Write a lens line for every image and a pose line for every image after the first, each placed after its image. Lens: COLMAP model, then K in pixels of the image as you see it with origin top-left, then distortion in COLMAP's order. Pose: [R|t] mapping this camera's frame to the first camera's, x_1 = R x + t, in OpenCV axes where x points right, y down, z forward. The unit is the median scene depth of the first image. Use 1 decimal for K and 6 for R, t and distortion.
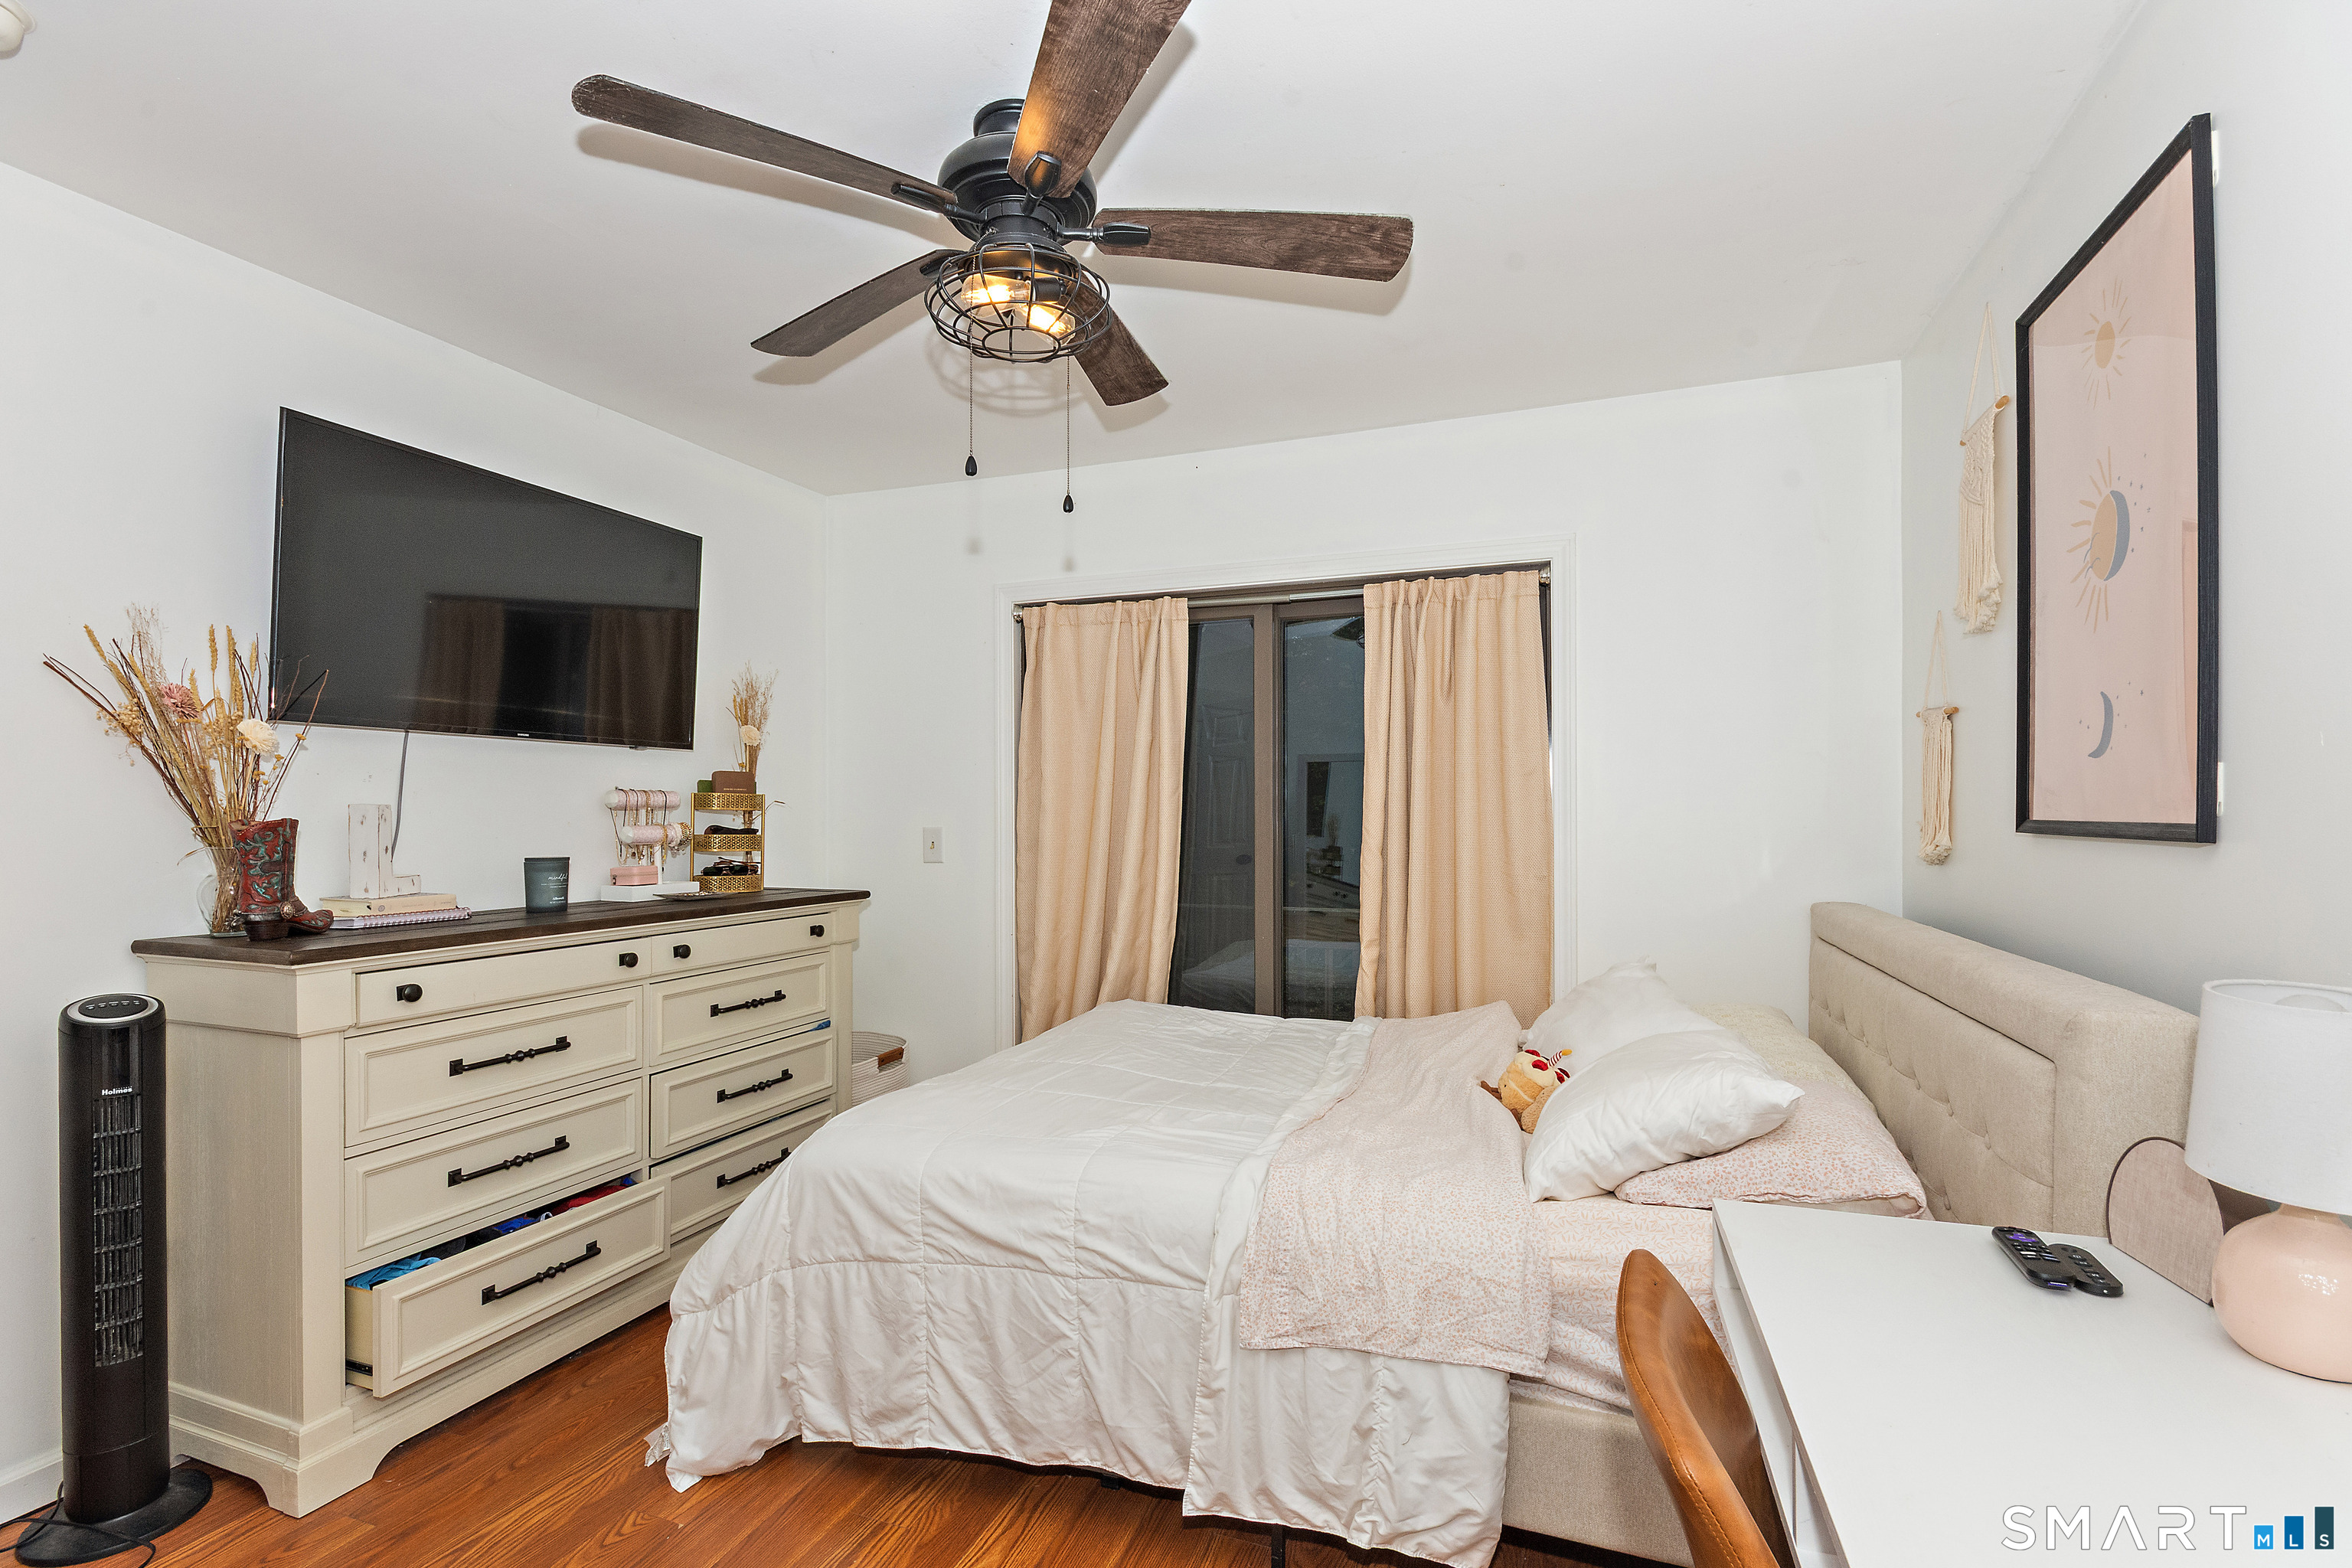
lens RADIAL K [[1095.9, 0, 1167.1], [0, 1095.9, 815.6], [0, 0, 1]] dist [0.001301, -0.004208]
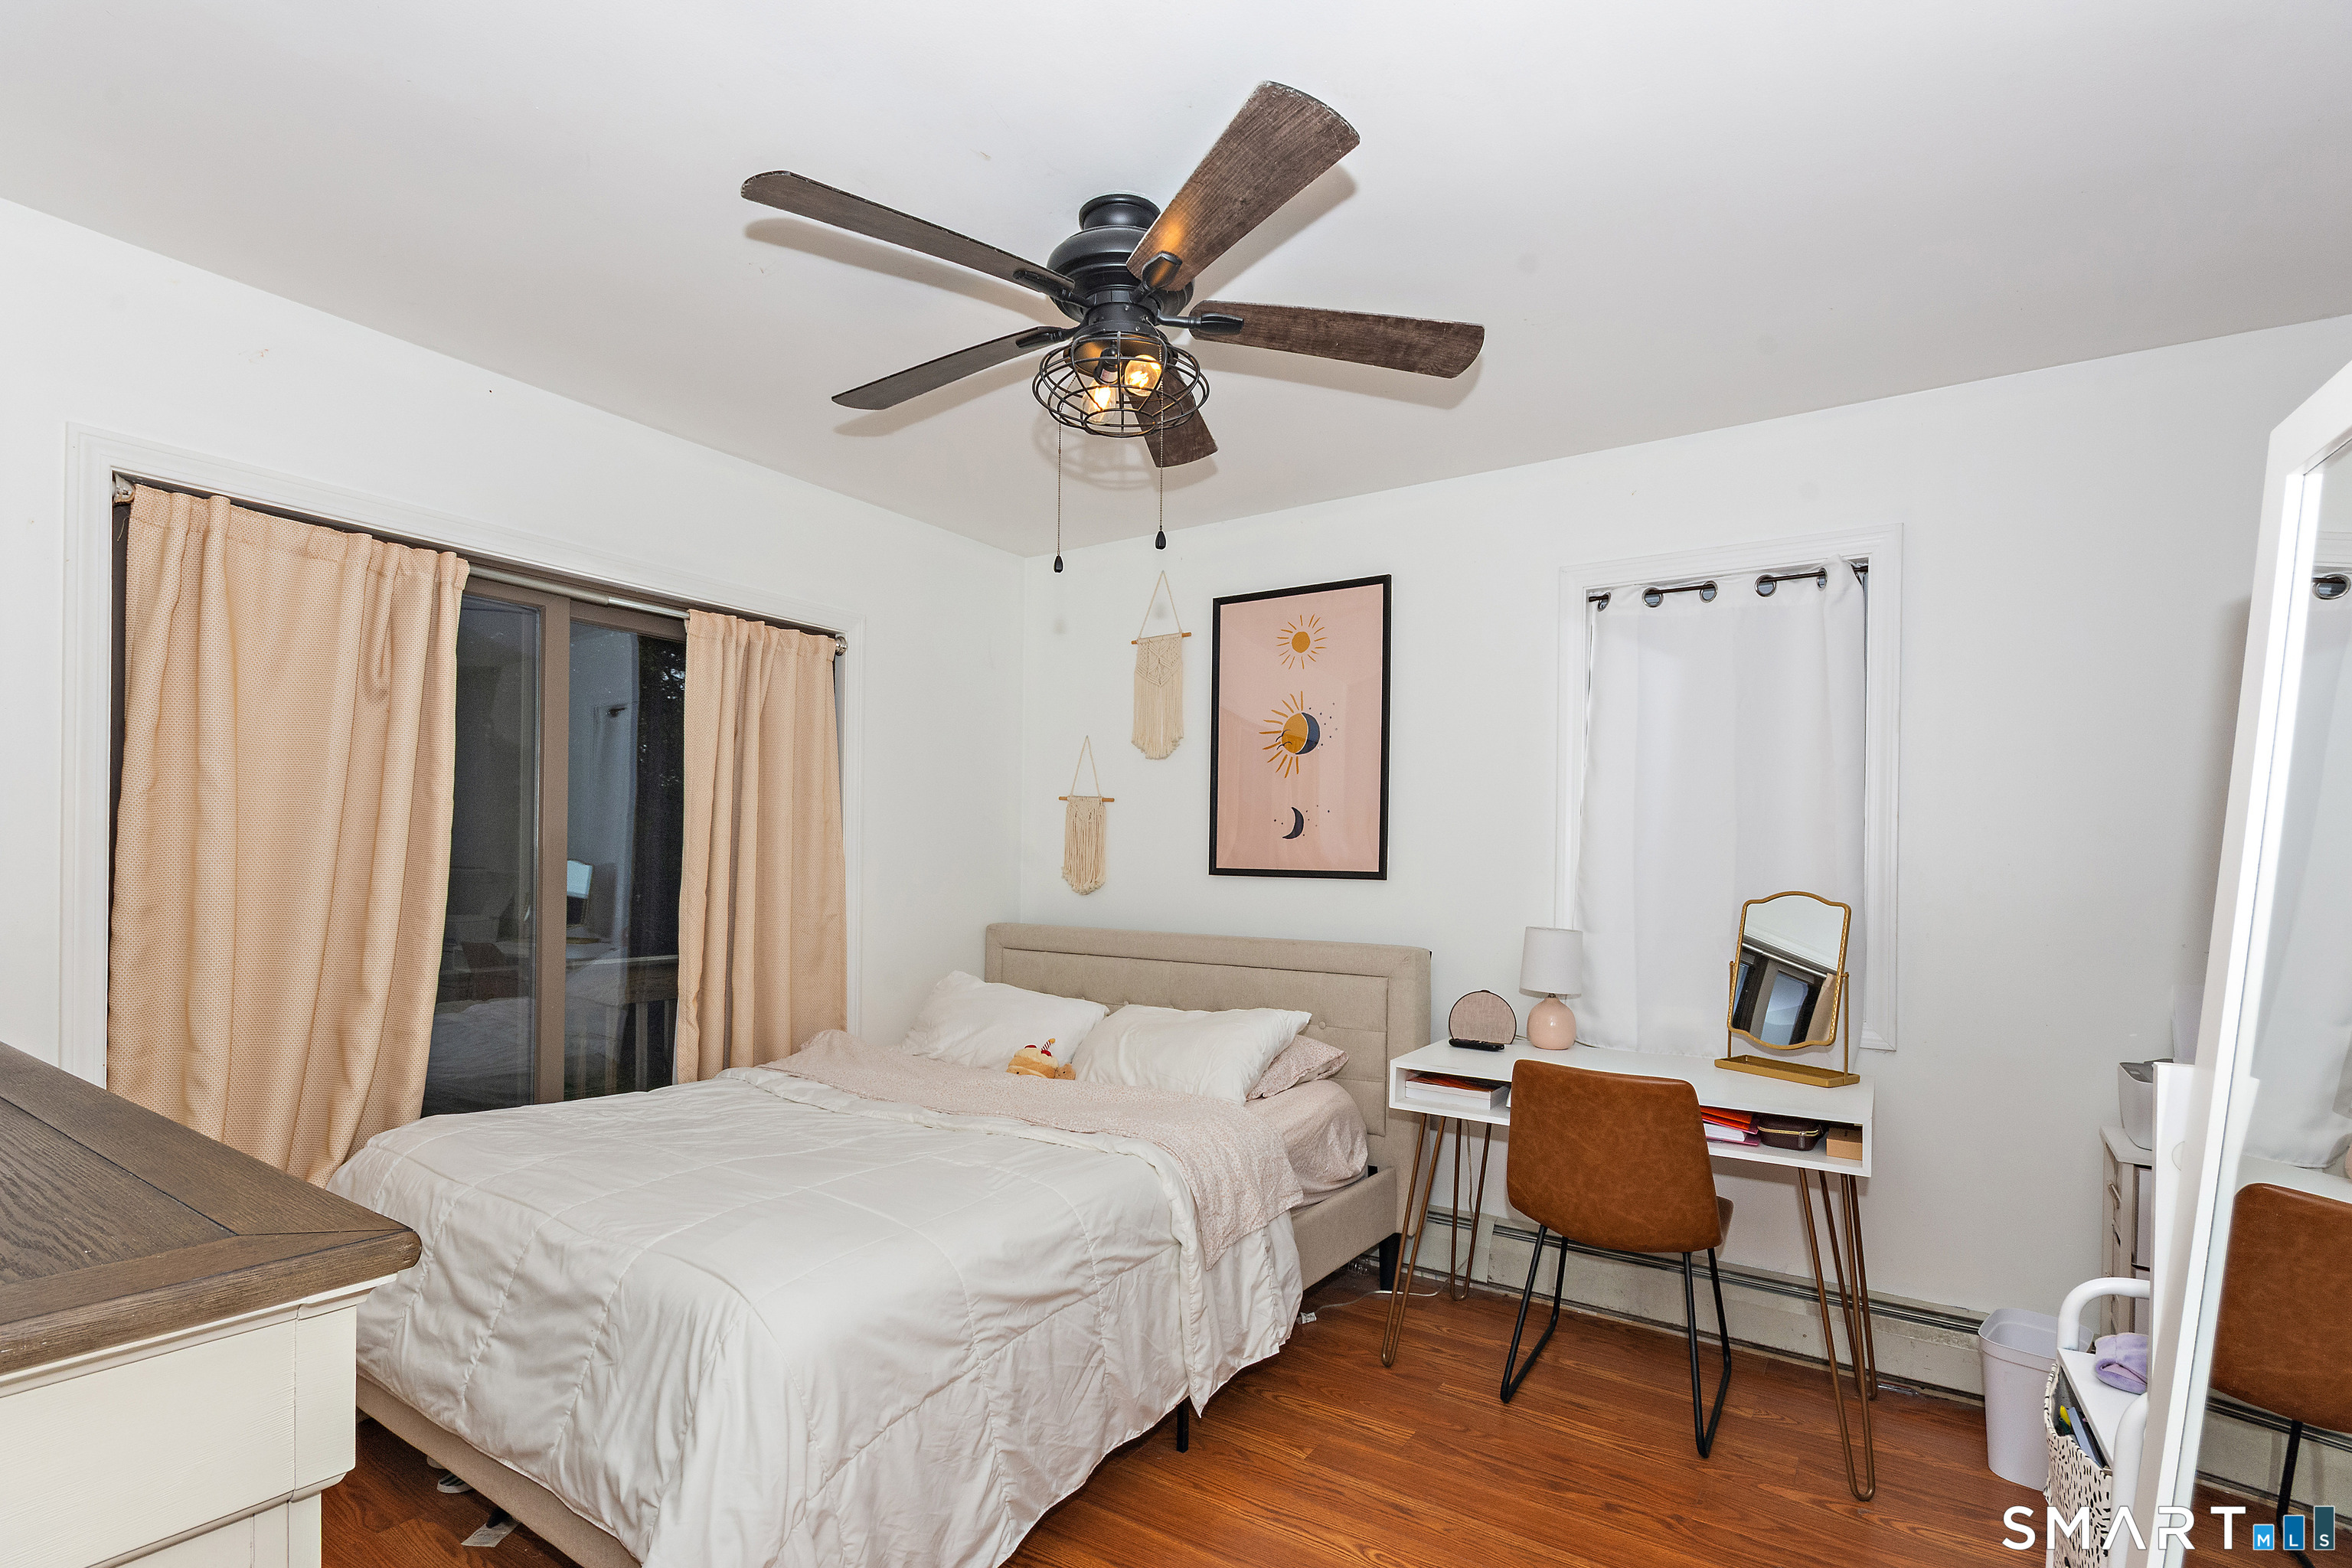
lens RADIAL K [[1106.8, 0, 1167.9], [0, 1106.8, 867.1], [0, 0, 1]] dist [0.000684, -0.003962]
pose [[0.223915, -0.000301, 0.974609, -1.062539], [-0.016030, 0.999864, 0.003992, -0.004074], [-0.974477, -0.016517, 0.223879, 0.647980]]
